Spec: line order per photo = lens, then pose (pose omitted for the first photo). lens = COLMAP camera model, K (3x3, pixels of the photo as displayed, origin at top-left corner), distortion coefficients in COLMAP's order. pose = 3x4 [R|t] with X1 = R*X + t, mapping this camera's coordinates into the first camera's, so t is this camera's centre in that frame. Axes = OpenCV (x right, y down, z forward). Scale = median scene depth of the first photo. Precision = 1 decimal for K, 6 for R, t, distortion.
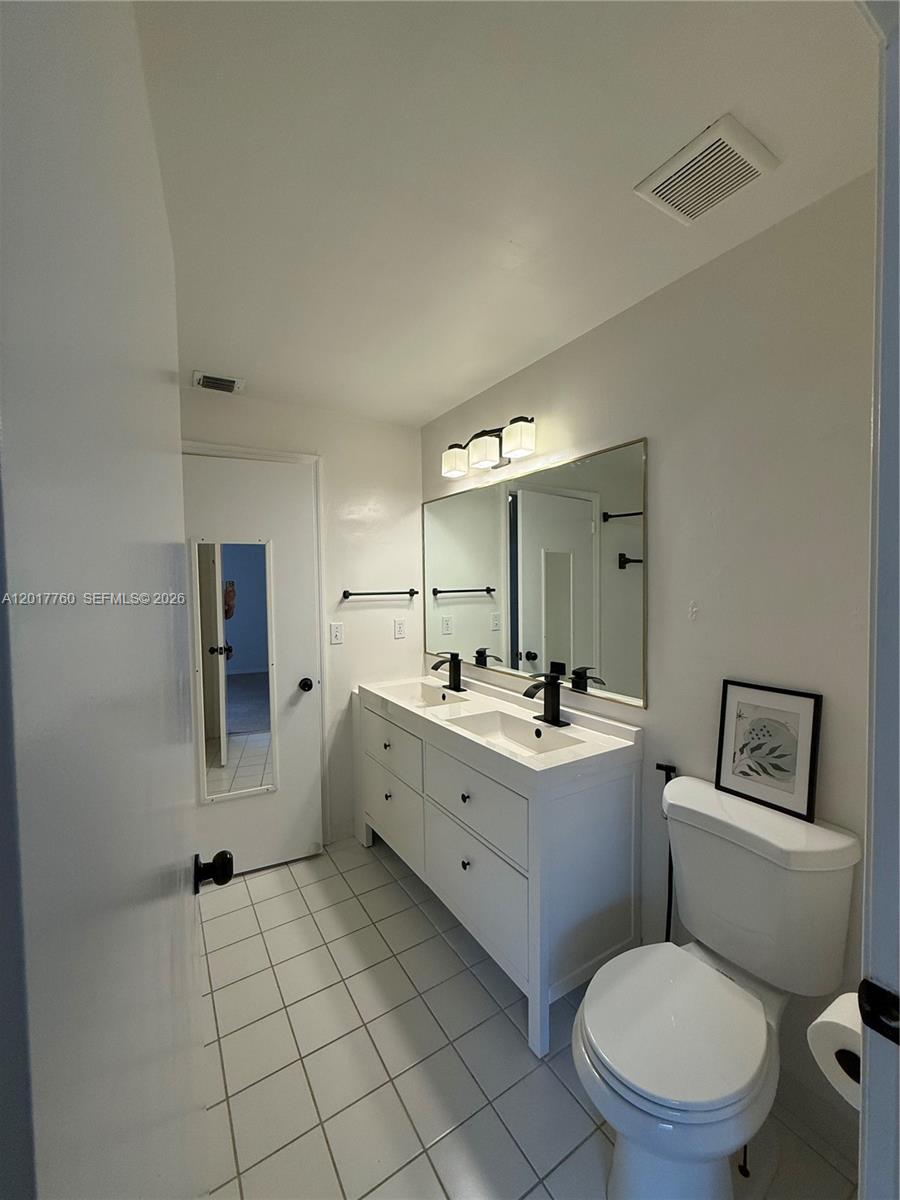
lens RADIAL K [[477.8, 0, 450.0], [0, 477.8, 600.0], [0, 0, 1]] dist [-0.002386, -0.000188]
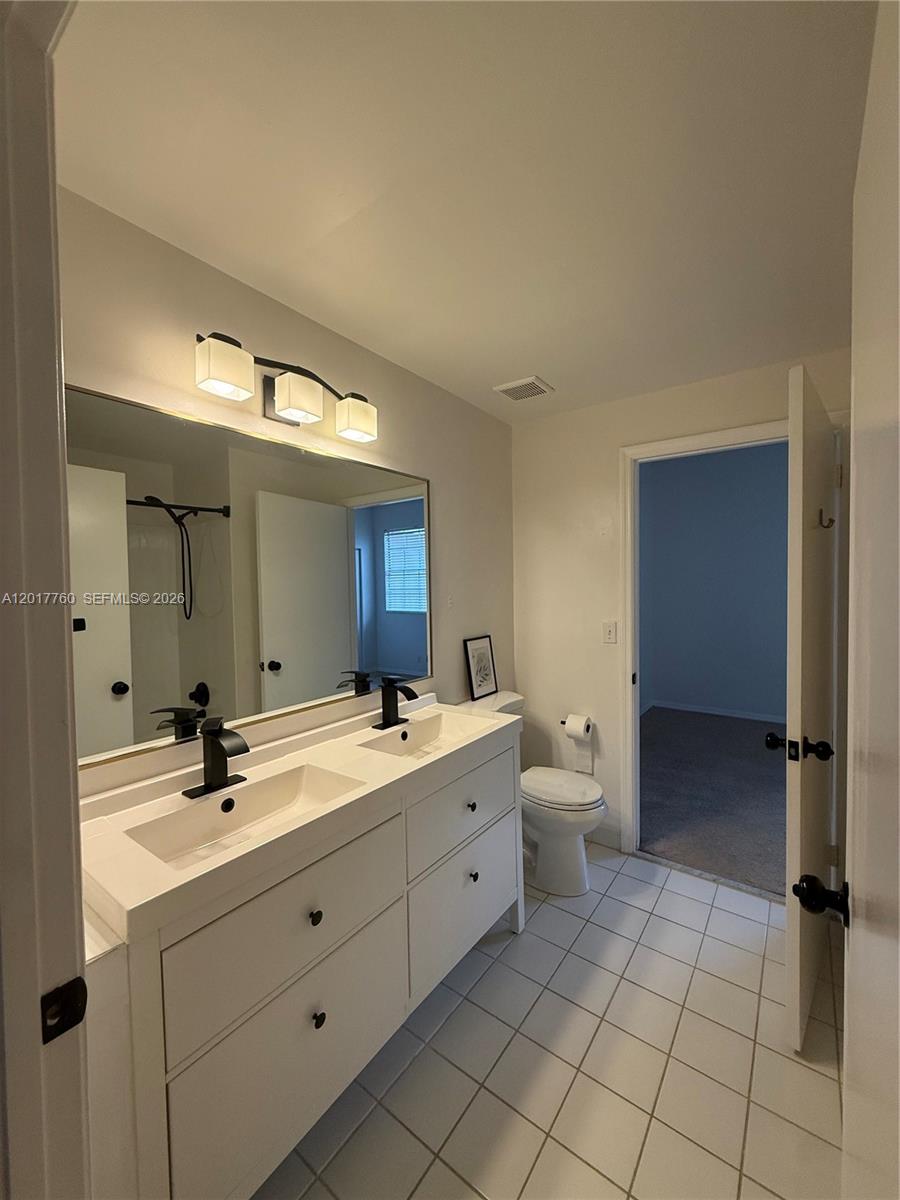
lens RADIAL K [[477.8, 0, 450.0], [0, 477.8, 600.0], [0, 0, 1]] dist [-0.002386, -0.000188]
pose [[-0.361913, -0.008359, 0.932174, -0.913317], [0.063965, 0.997380, 0.033778, -0.036231], [-0.930015, 0.071851, -0.360431, 1.473211]]
